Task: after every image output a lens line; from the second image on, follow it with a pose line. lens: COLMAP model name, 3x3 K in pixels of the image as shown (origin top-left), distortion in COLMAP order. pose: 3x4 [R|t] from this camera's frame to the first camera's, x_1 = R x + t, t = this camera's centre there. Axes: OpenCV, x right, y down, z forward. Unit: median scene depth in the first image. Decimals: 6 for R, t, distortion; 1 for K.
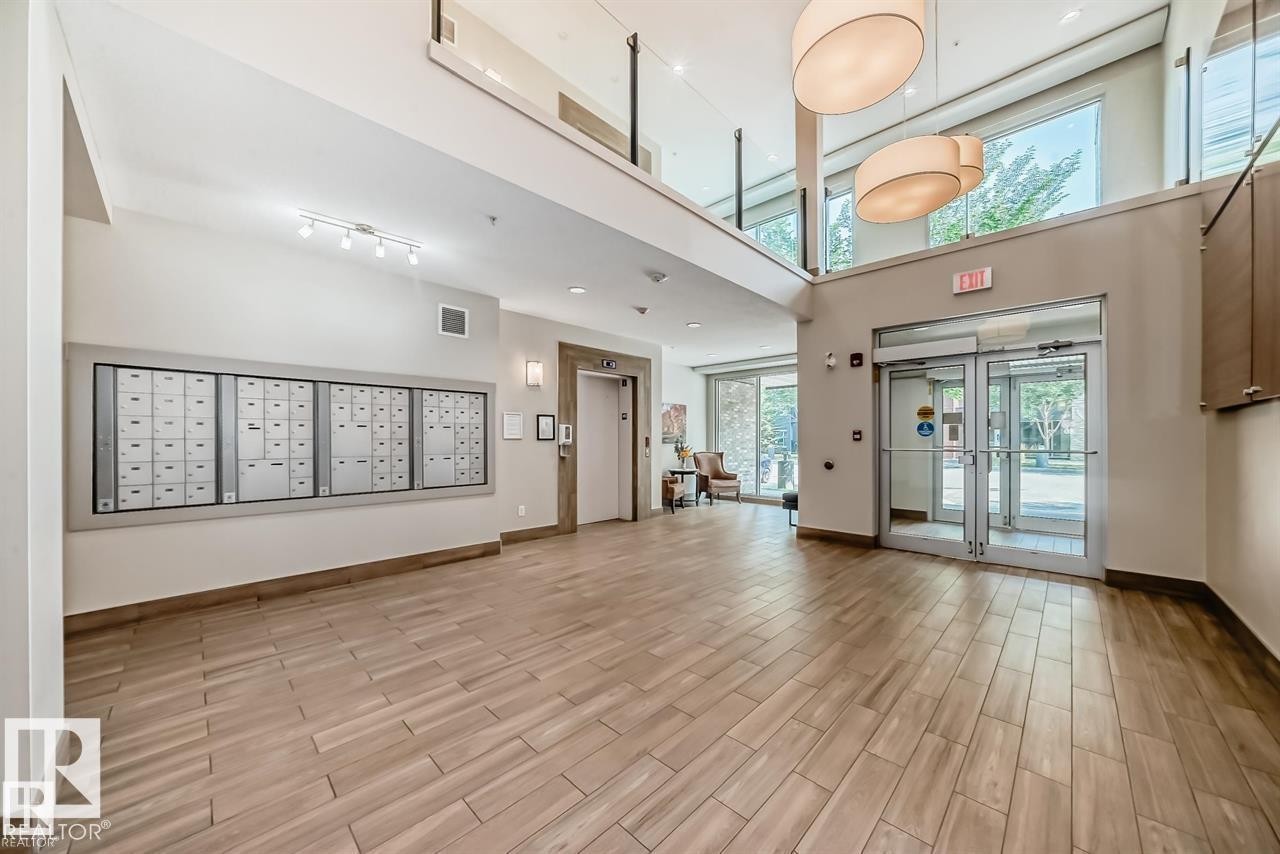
lens RADIAL K [[454.3, 0, 642.5], [0, 454.3, 437.9], [0, 0, 1]] dist [-0.022204, 0.000207]
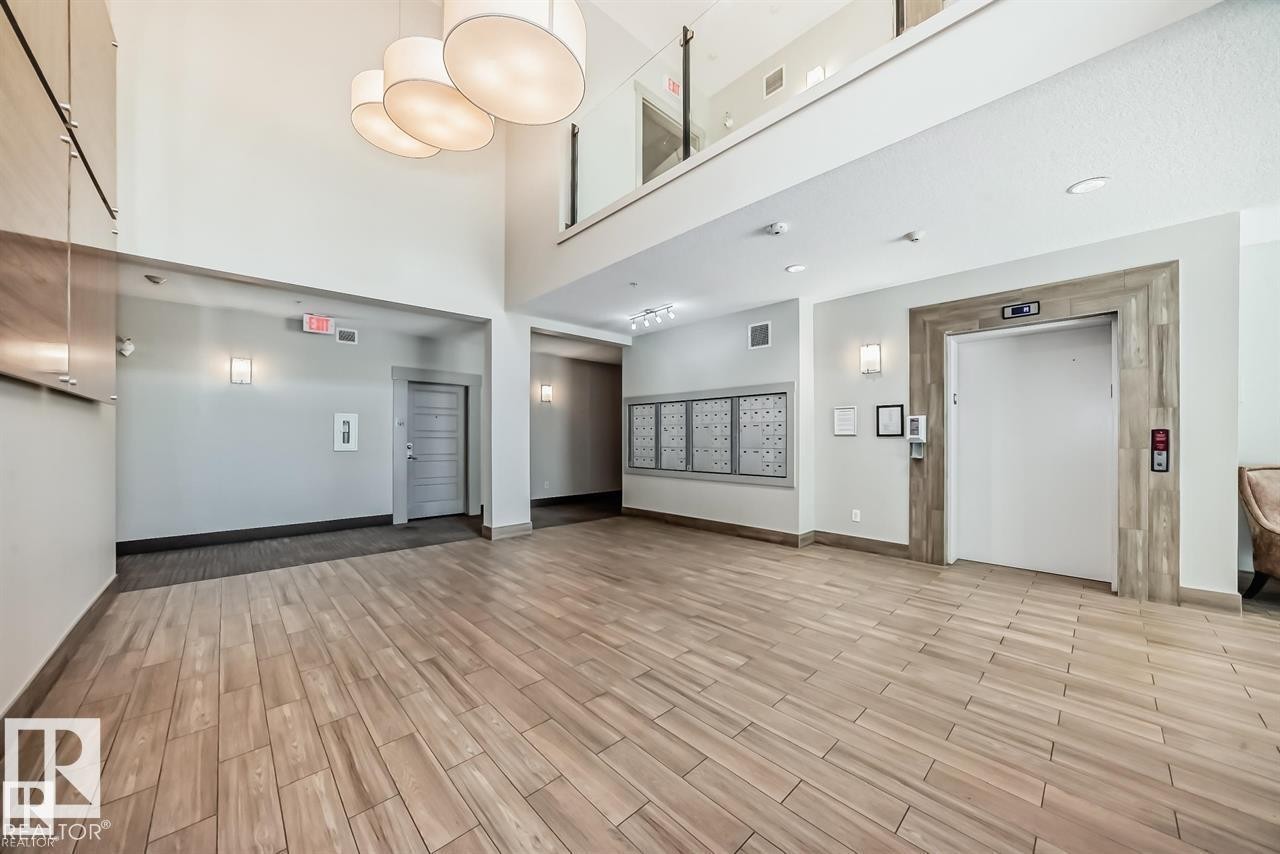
lens RADIAL K [[450.5, 0, 643.9], [0, 450.5, 435.9], [0, 0, 1]] dist [-0.021568, -0.000006]
pose [[-0.043212, -0.002369, -0.999063, 0.825272], [0.005523, 0.999981, -0.002610, 0.005285], [0.999051, -0.005631, -0.043198, 0.806720]]
